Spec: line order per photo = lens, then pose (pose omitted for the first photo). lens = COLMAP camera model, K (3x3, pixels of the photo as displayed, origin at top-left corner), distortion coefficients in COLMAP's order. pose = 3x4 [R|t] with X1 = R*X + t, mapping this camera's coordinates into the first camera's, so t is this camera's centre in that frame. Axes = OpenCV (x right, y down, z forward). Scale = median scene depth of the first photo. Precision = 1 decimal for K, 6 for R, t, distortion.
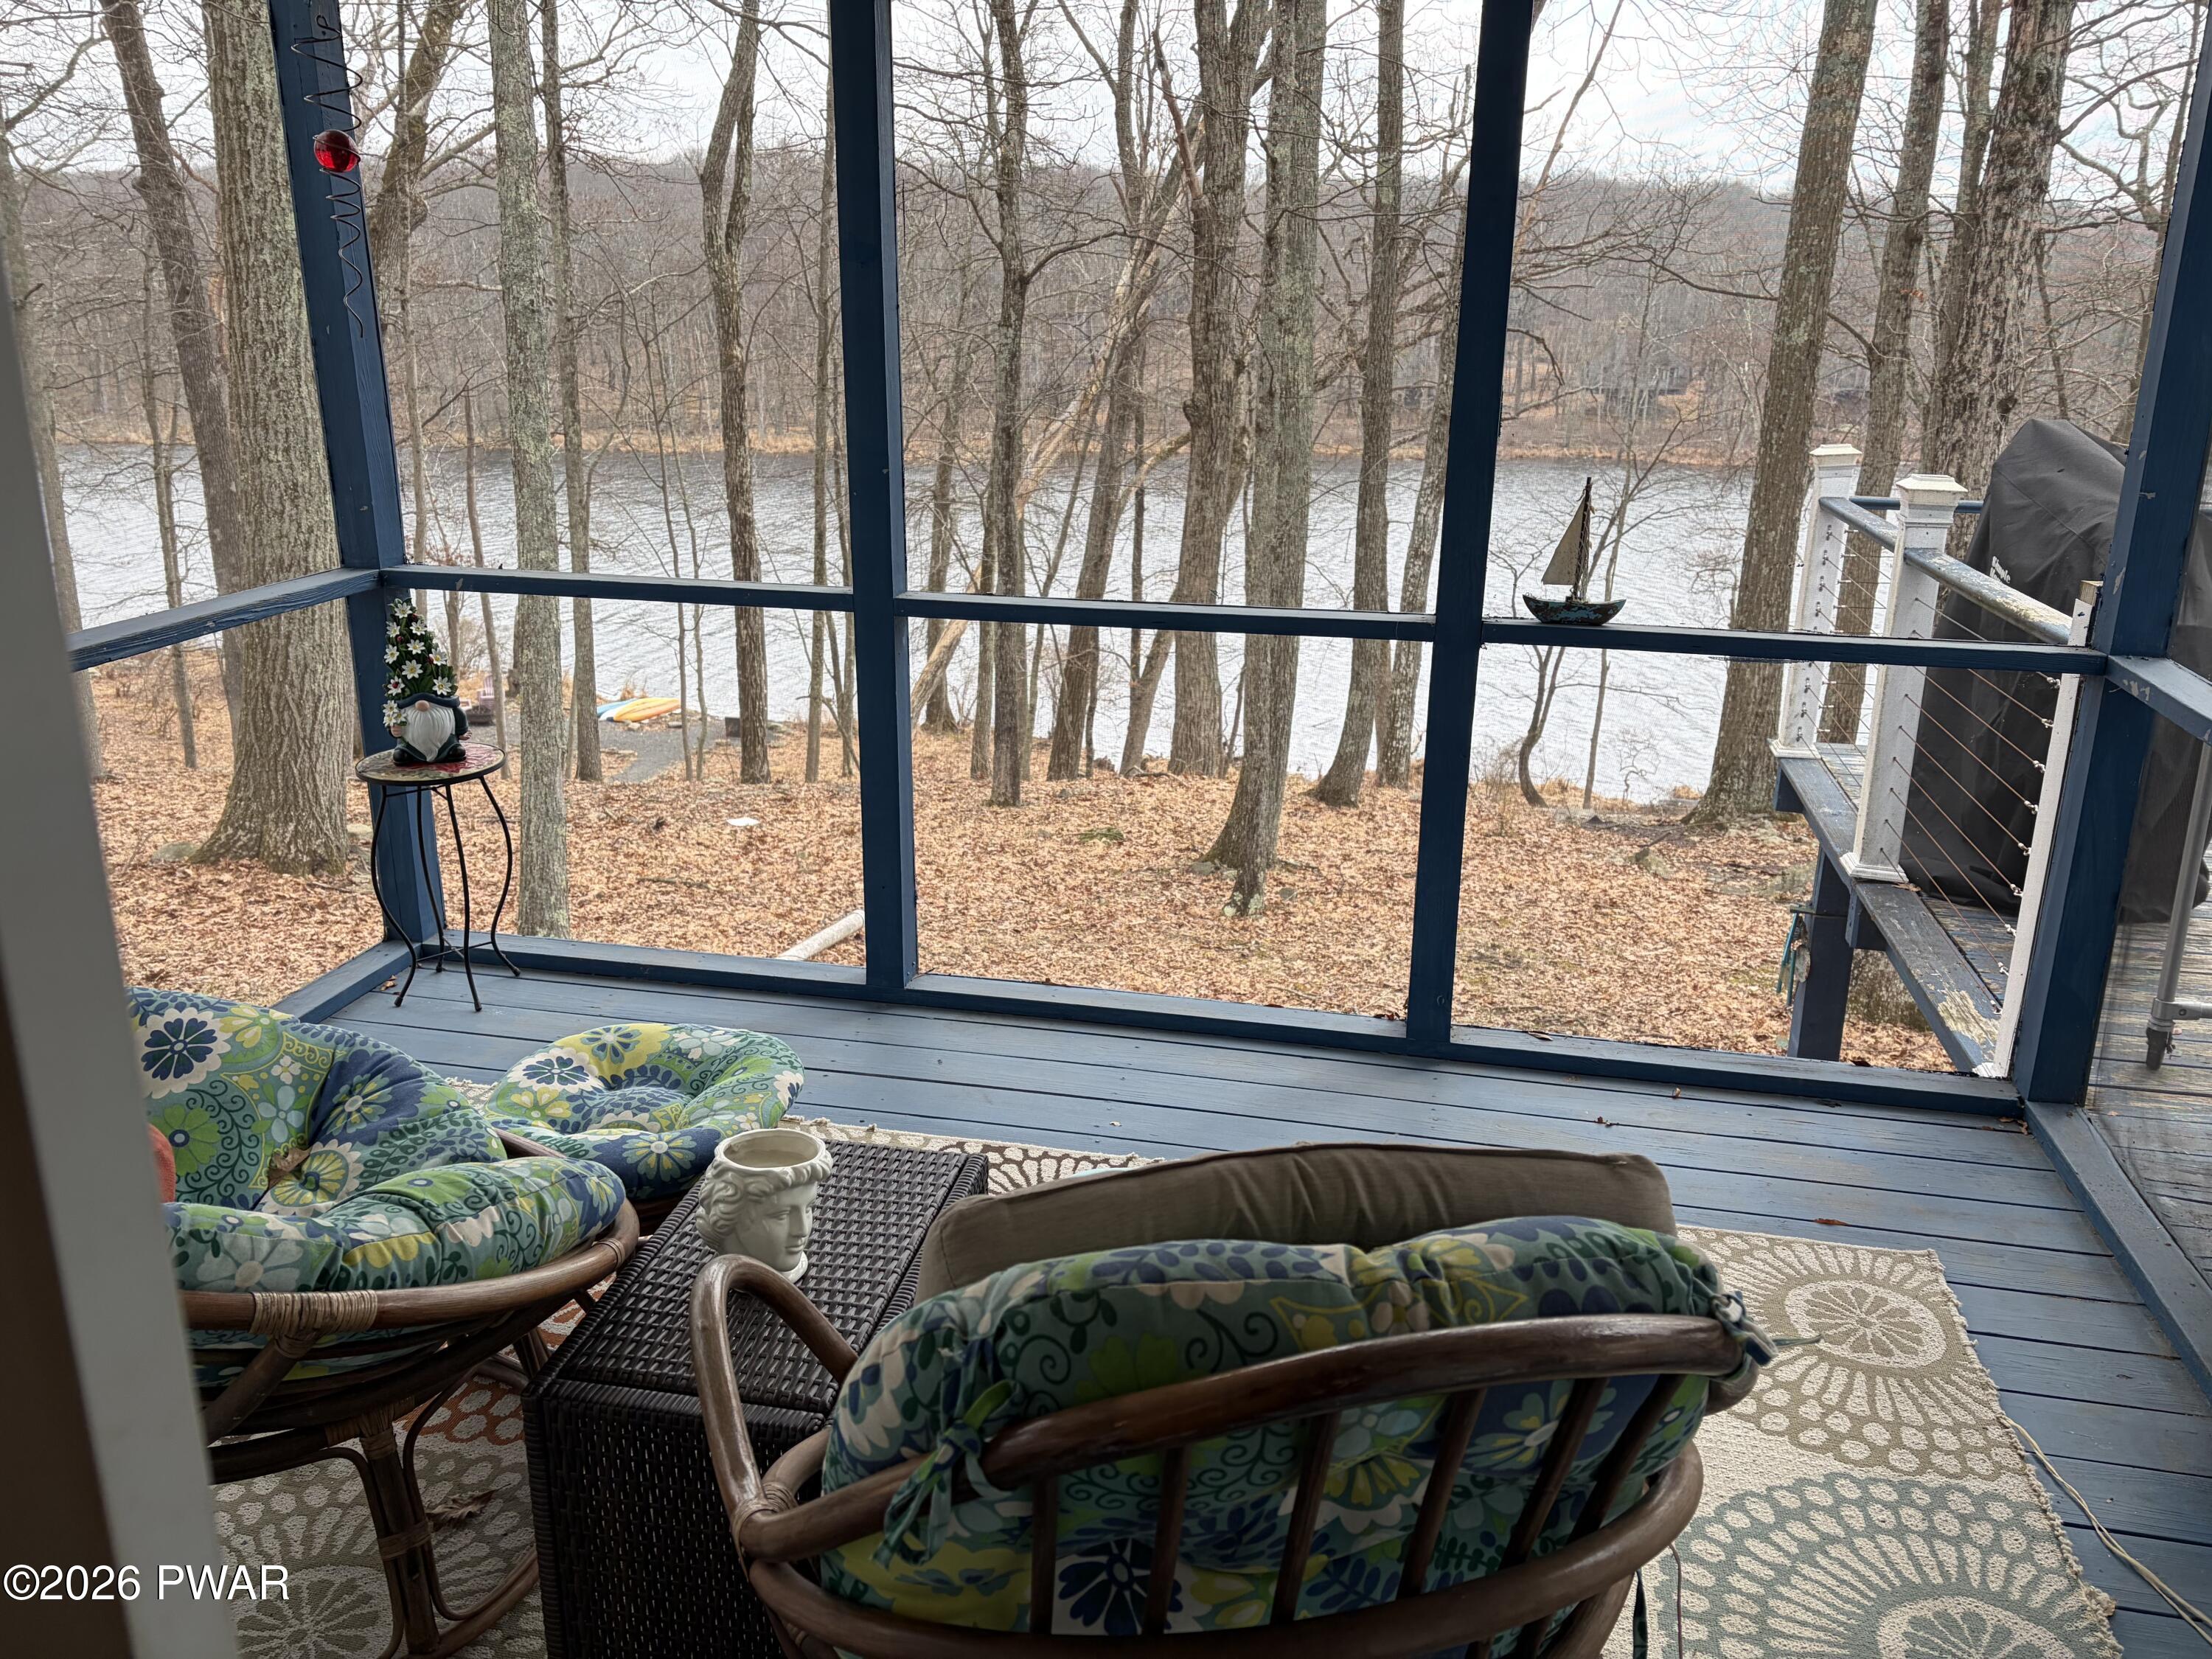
lens RADIAL K [[1705.3, 0, 1106.0], [0, 1705.3, 829.5], [0, 0, 1]] dist [0.003012, -0.007693]
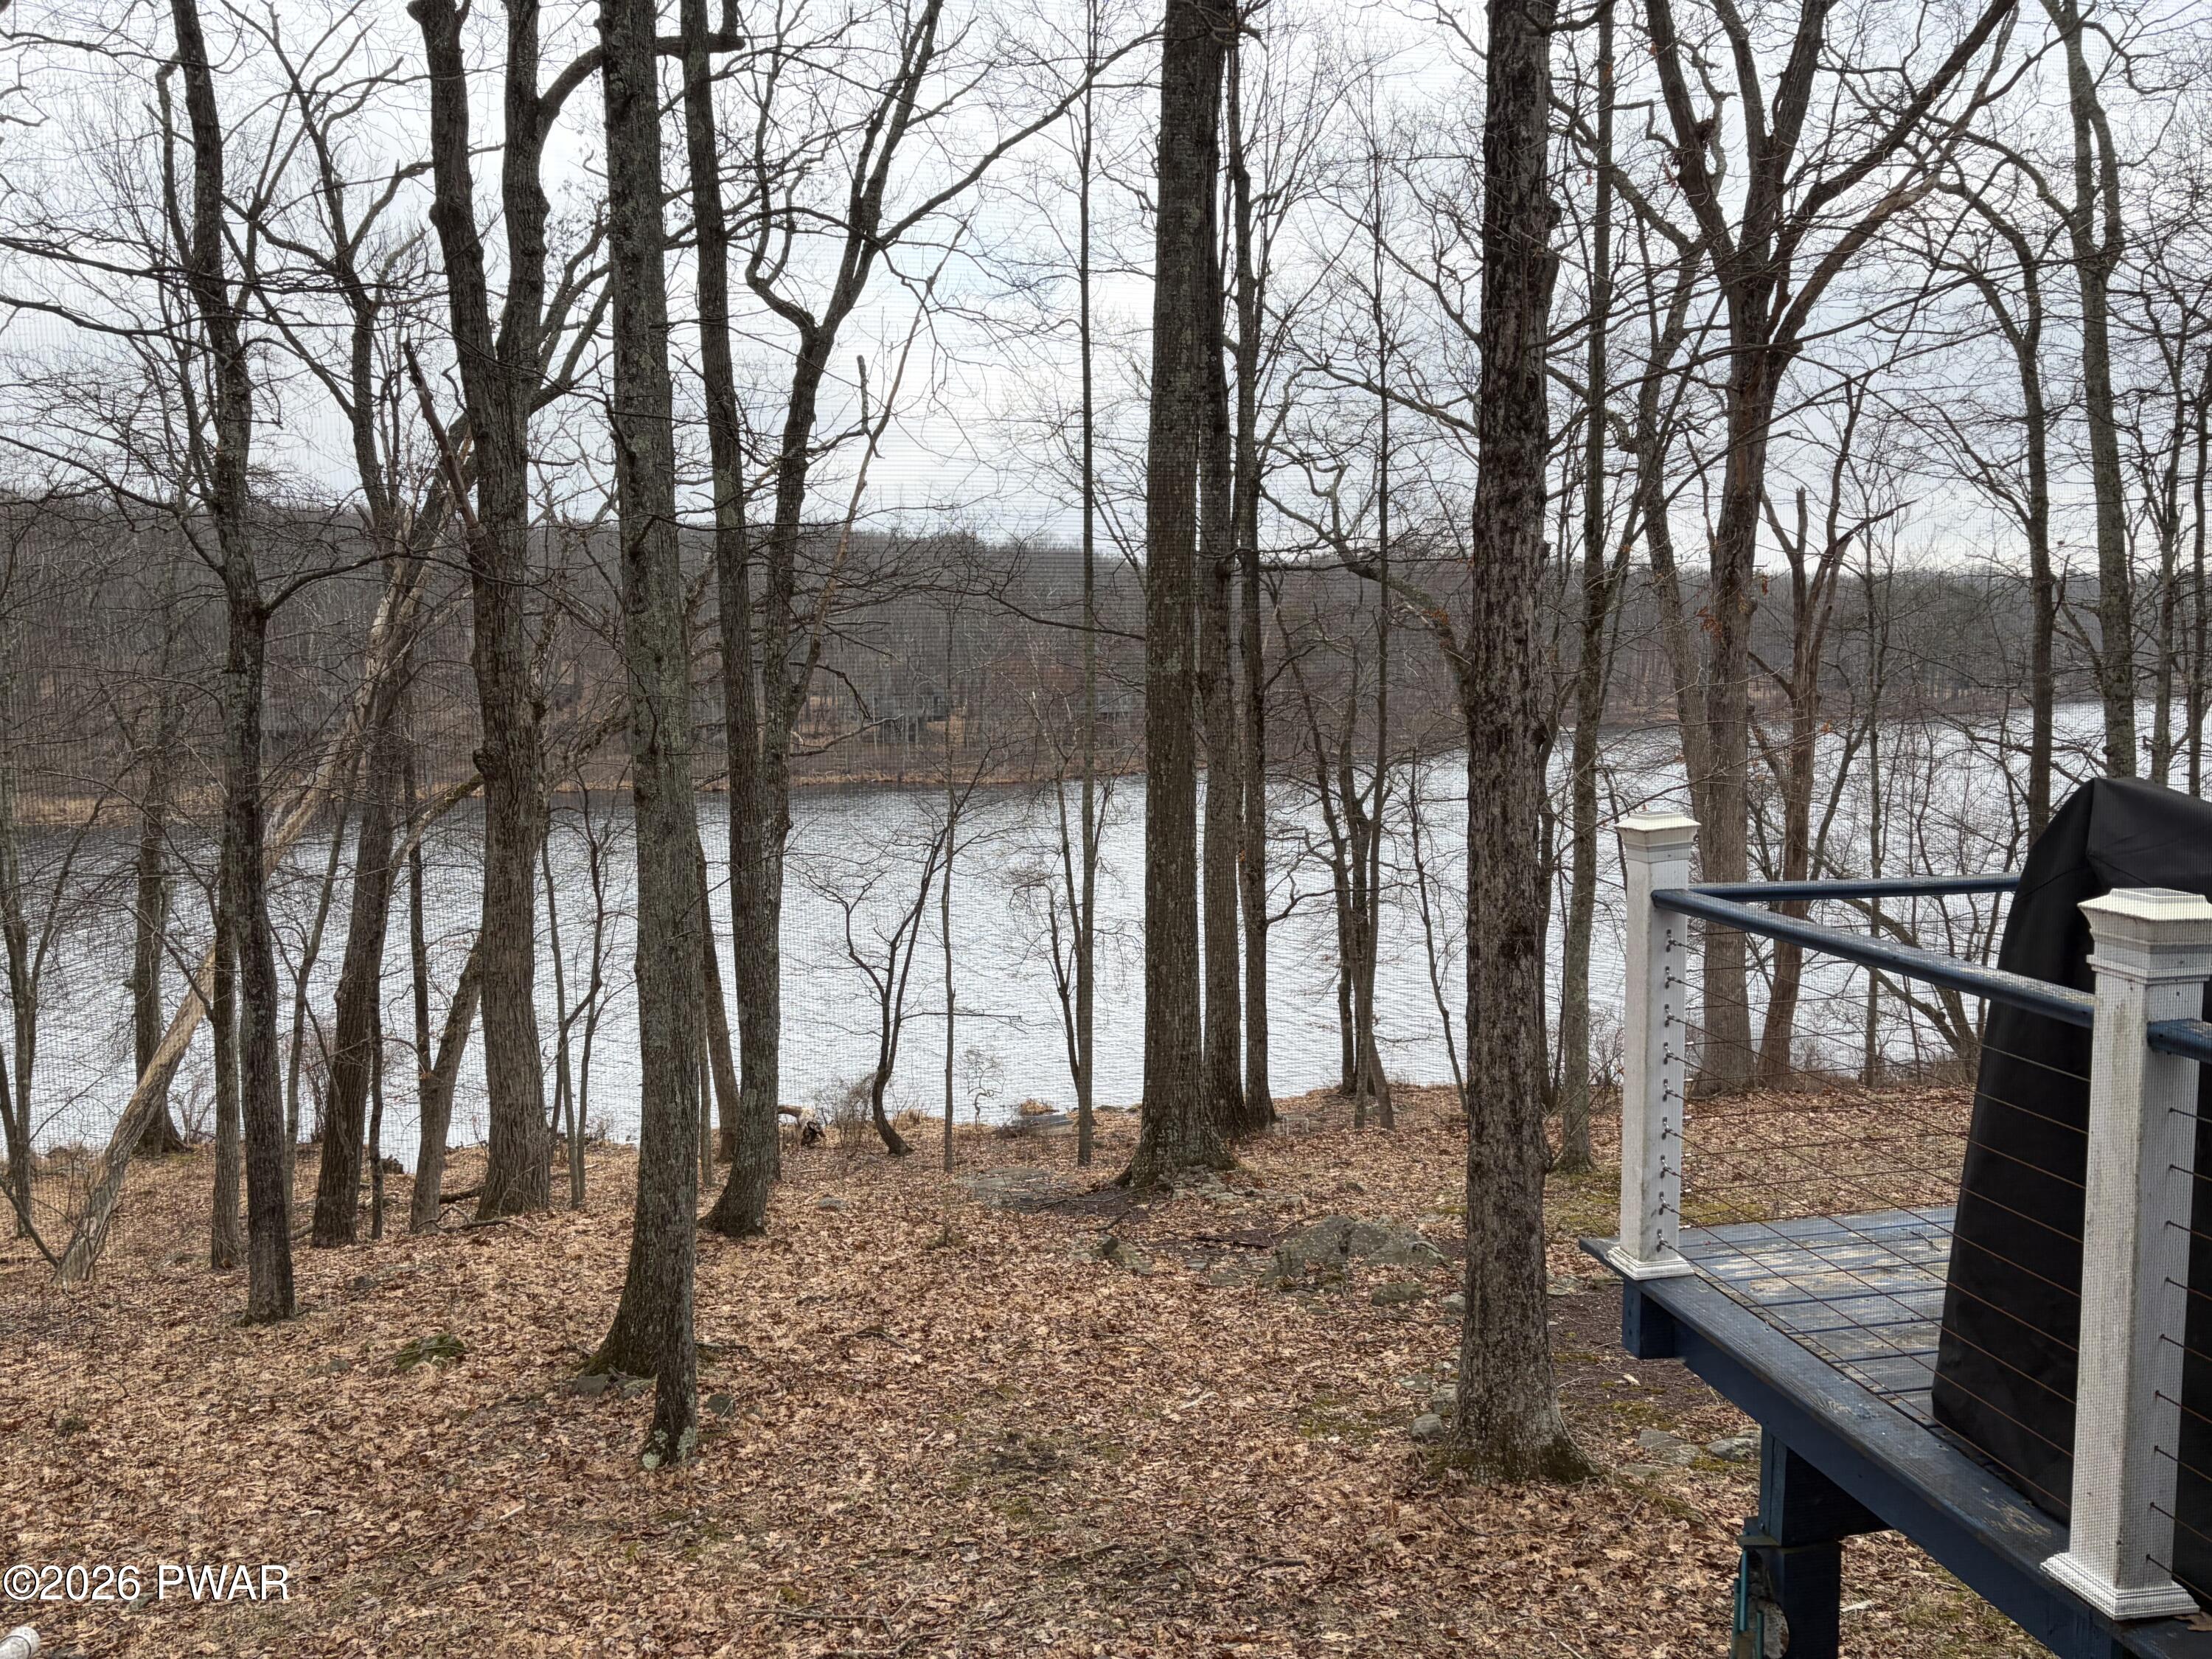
lens RADIAL K [[1639.7, 0, 1181.3], [0, 1639.7, 839.4], [0, 0, 1]] dist [-0.001225, 0.030330]
pose [[0.892108, -0.059650, 0.447867, -0.016015], [0.138372, 0.979687, -0.145142, -0.057379], [-0.430112, 0.191454, 0.882241, 0.186880]]
